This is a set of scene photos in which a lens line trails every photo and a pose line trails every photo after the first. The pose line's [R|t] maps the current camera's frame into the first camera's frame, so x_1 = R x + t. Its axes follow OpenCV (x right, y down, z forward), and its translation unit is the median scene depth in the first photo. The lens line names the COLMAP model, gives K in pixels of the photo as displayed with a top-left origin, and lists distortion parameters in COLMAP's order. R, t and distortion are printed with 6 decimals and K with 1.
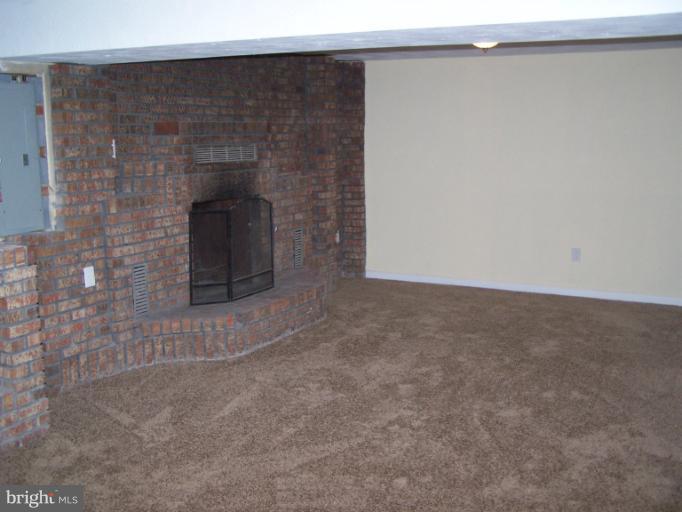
lens RADIAL K [[787.3, 0, 341.0], [0, 787.3, 256.0], [0, 0, 1]] dist [-0.183611, 0.472712]
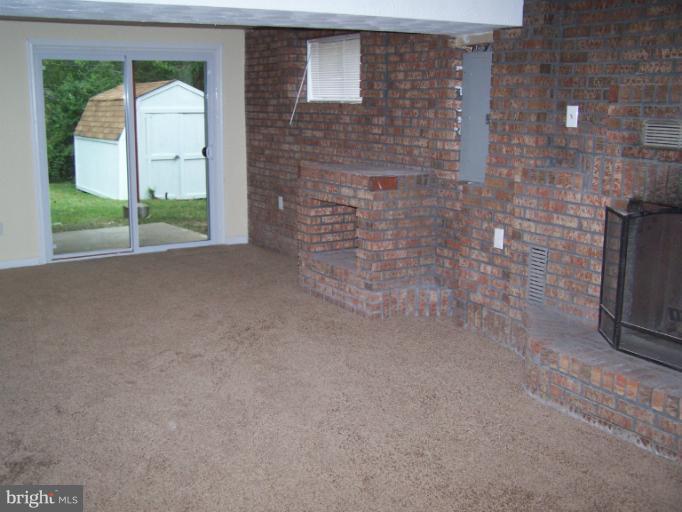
lens RADIAL K [[787.3, 0, 341.0], [0, 787.3, 256.0], [0, 0, 1]] dist [-0.183611, 0.472712]
pose [[-0.511086, 0.175718, -0.841376, 0.621603], [-0.144191, 0.947480, 0.285465, -0.205544], [0.847349, 0.267216, -0.458907, 1.249678]]
